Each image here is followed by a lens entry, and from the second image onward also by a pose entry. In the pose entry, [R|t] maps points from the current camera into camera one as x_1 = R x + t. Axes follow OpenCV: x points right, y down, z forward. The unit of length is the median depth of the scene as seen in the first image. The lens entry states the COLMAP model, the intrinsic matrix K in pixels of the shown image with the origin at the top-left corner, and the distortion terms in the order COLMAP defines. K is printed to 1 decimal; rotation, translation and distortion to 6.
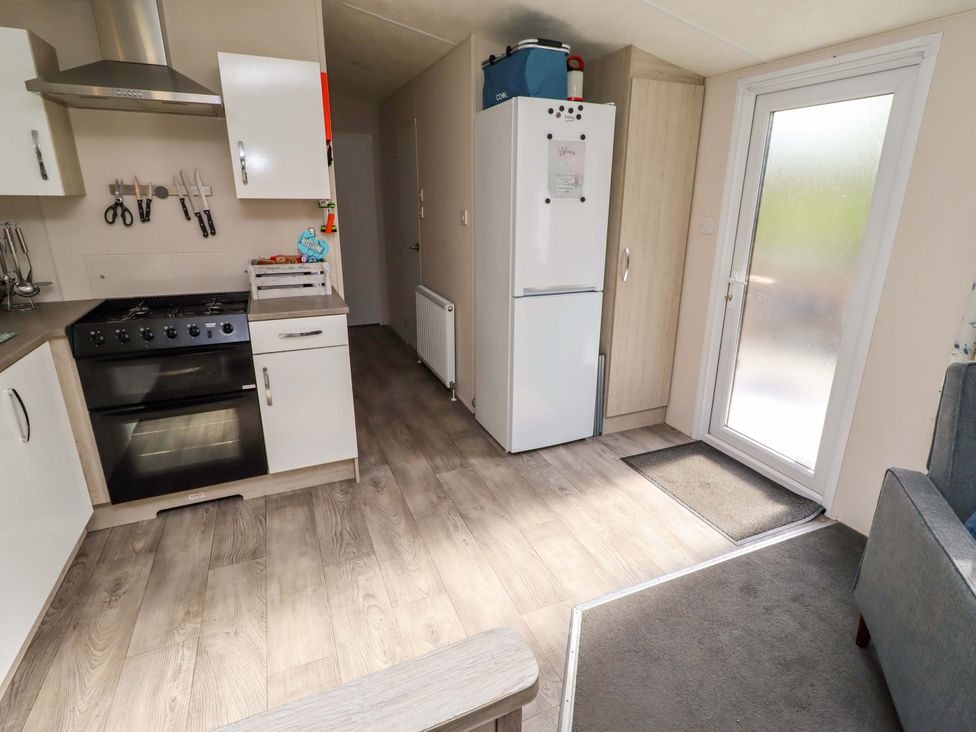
lens RADIAL K [[507.7, 0, 494.1], [0, 507.7, 352.2], [0, 0, 1]] dist [0.006854, -0.000174]
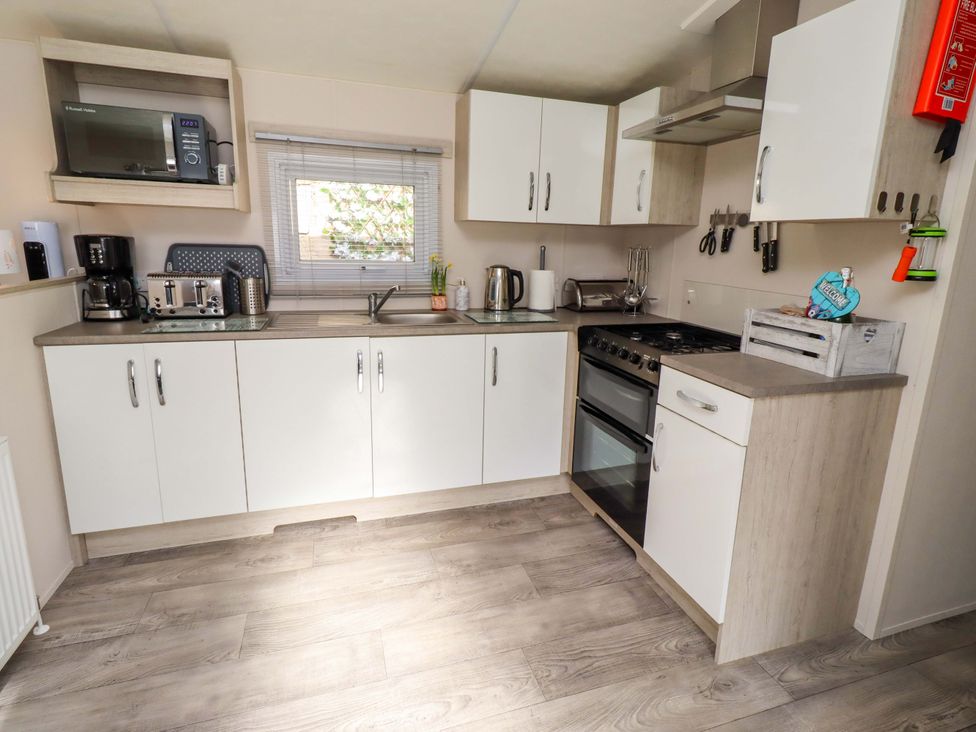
lens RADIAL K [[507.7, 0, 494.1], [0, 507.7, 352.2], [0, 0, 1]] dist [0.006854, -0.000174]
pose [[-0.095972, 0.204476, -0.974155, 0.328552], [-0.321259, 0.919936, 0.224746, -0.167076], [0.942116, 0.334526, -0.022598, 0.713546]]
